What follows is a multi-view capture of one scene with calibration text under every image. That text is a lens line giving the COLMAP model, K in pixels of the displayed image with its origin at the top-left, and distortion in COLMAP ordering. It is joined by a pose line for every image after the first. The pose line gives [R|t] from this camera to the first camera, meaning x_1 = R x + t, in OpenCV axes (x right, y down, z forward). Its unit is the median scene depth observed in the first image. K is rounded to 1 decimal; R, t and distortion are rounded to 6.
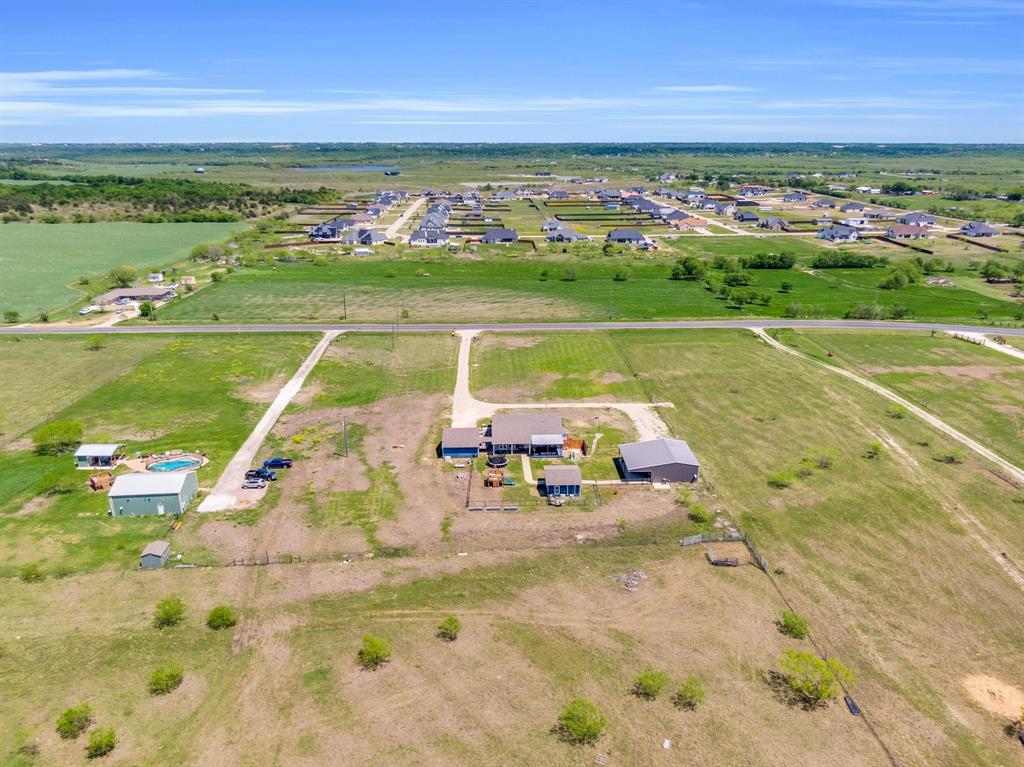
lens RADIAL K [[734.7, 0, 510.3], [0, 734.7, 406.5], [0, 0, 1]] dist [0.045135, -0.074761]
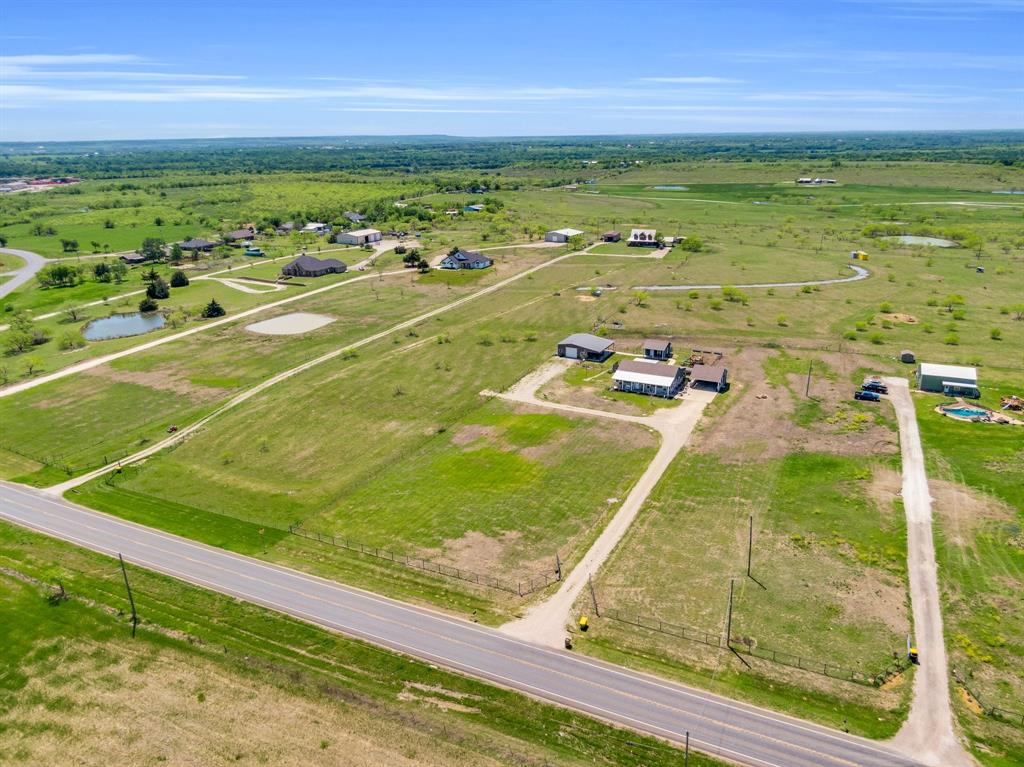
lens RADIAL K [[719.2, 0, 514.6], [0, 719.2, 401.2], [0, 0, 1]] dist [0.044293, -0.075218]
pose [[-0.879978, -0.150488, 0.450547, -0.235110], [0.175489, 0.778397, 0.602746, -0.502437], [-0.441410, 0.609469, -0.658563, 1.399059]]
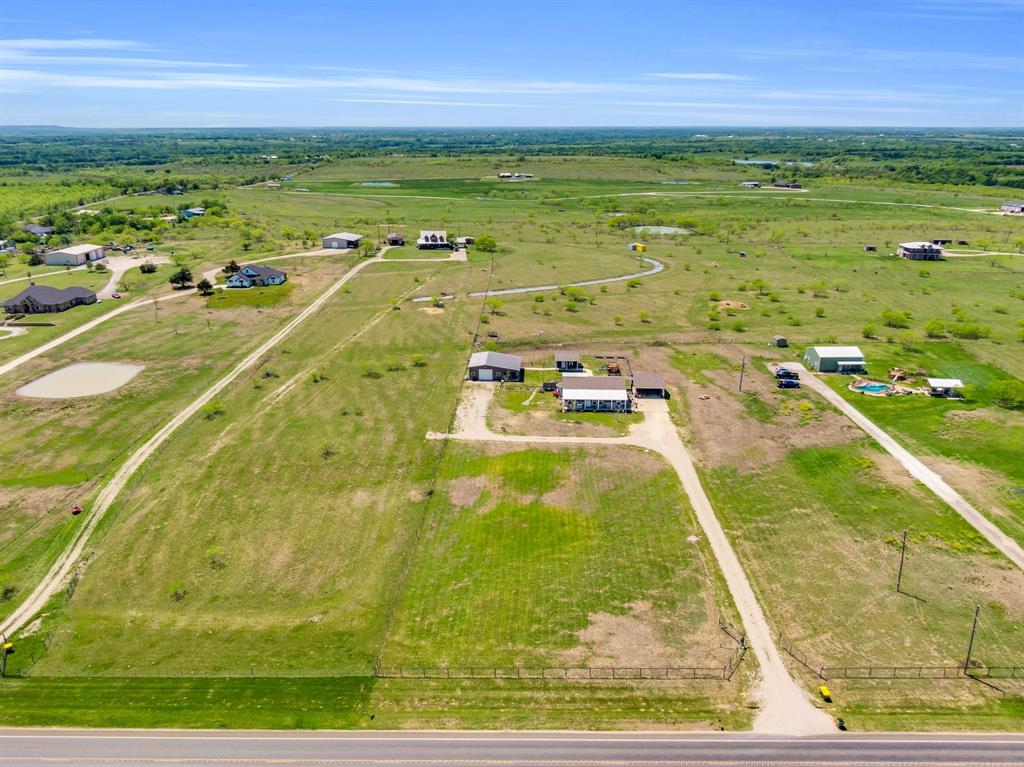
lens RADIAL K [[734.7, 0, 510.3], [0, 734.7, 406.5], [0, 0, 1]] dist [0.045135, -0.074761]
pose [[-0.998162, -0.017796, 0.057924, 0.060864], [0.024168, 0.759664, 0.649867, -0.501674], [-0.055567, 0.650072, -0.757838, 1.381600]]
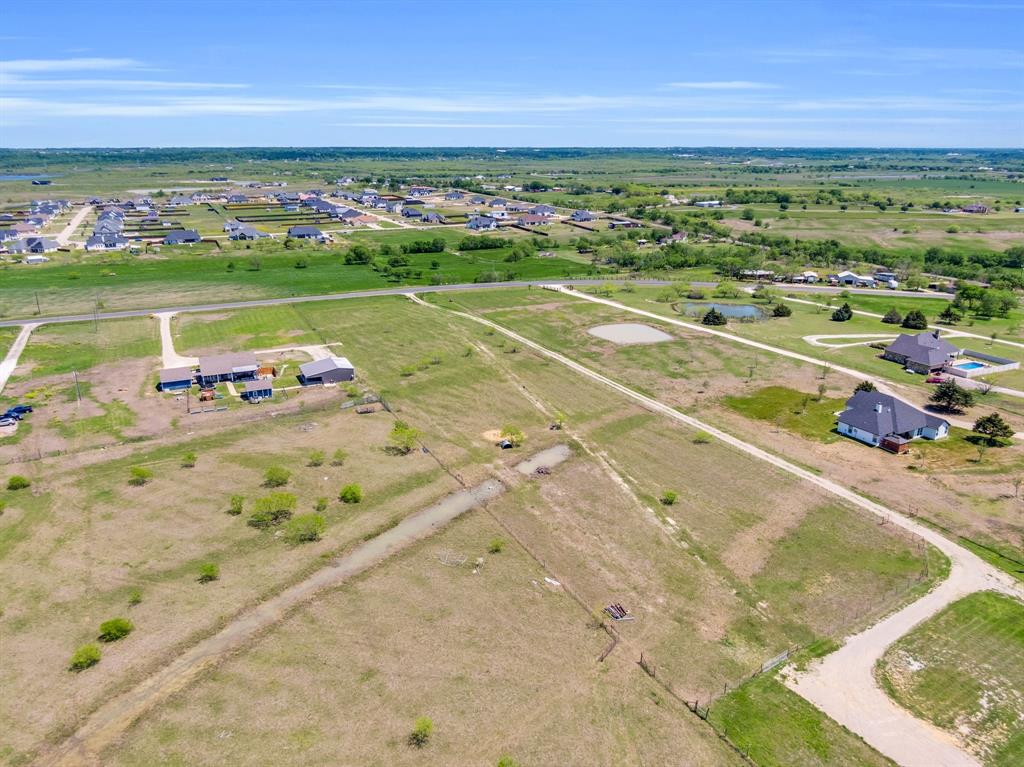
lens RADIAL K [[734.7, 0, 510.3], [0, 734.7, 406.5], [0, 0, 1]] dist [0.045135, -0.074761]
pose [[0.920266, -0.131800, 0.368428, -0.007543], [0.133732, 0.990807, 0.020411, 0.107540], [-0.367732, 0.030487, 0.929432, -0.321470]]
